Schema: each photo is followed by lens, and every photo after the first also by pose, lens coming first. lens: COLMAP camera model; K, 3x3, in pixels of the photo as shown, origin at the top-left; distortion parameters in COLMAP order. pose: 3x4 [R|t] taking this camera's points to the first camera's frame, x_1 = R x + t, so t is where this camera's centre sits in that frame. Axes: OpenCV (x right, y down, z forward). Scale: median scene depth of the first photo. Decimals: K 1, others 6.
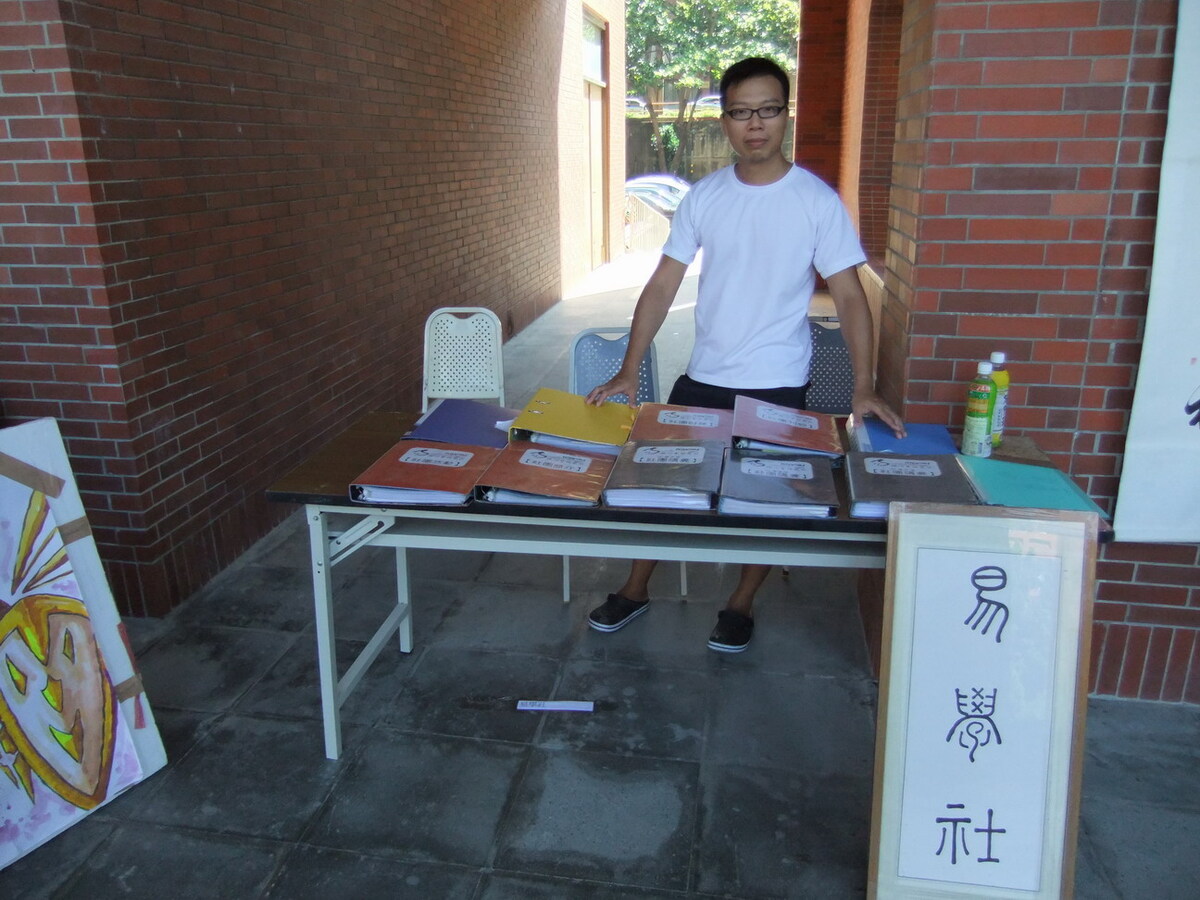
lens RADIAL K [[935.7, 0, 597.7], [0, 935.7, 447.6], [0, 0, 1]] dist [-0.072372, 0.058253]
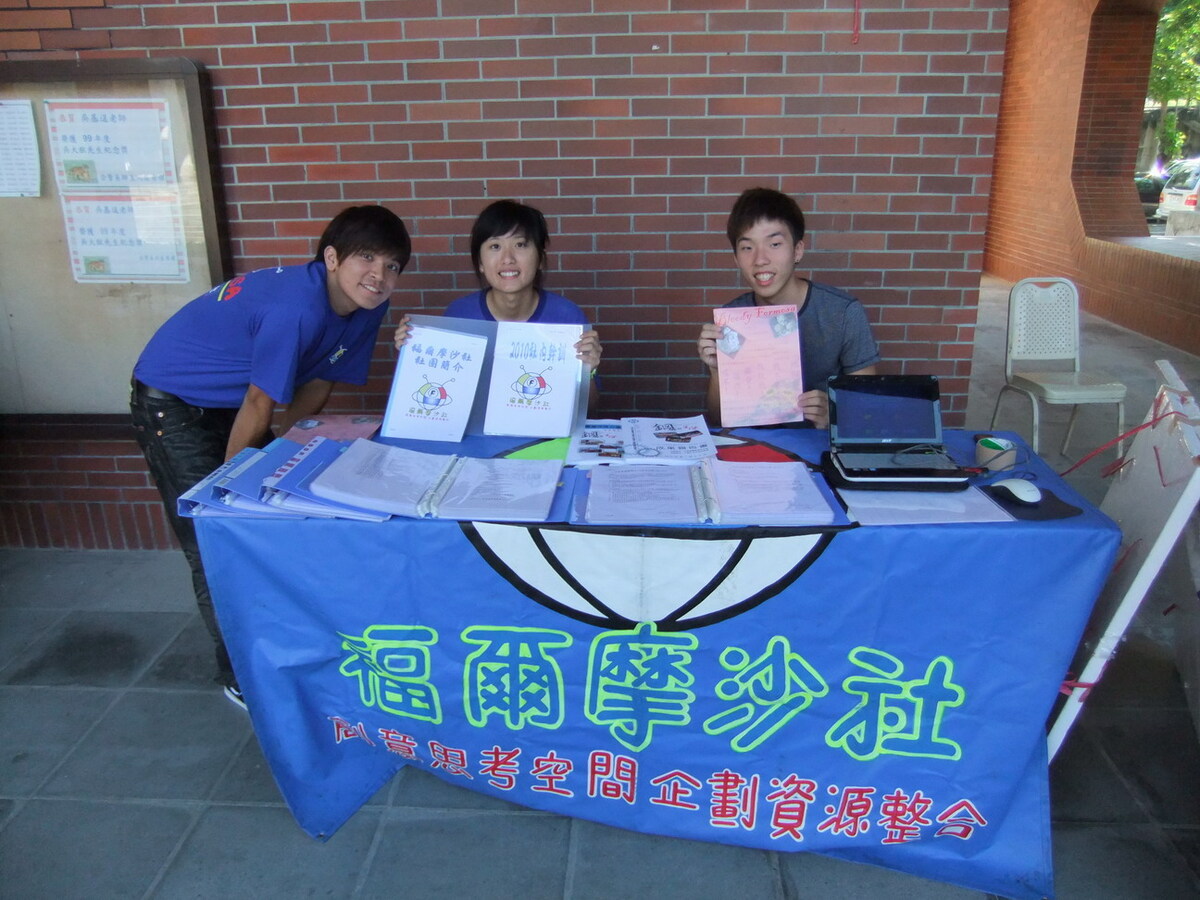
lens RADIAL K [[935.7, 0, 597.7], [0, 935.7, 447.6], [0, 0, 1]] dist [-0.072372, 0.058253]
pose [[0.993477, -0.038342, 0.107398, -1.382983], [0.037666, 0.999256, 0.008317, 0.039136], [-0.107637, -0.004218, 0.994181, -0.053289]]
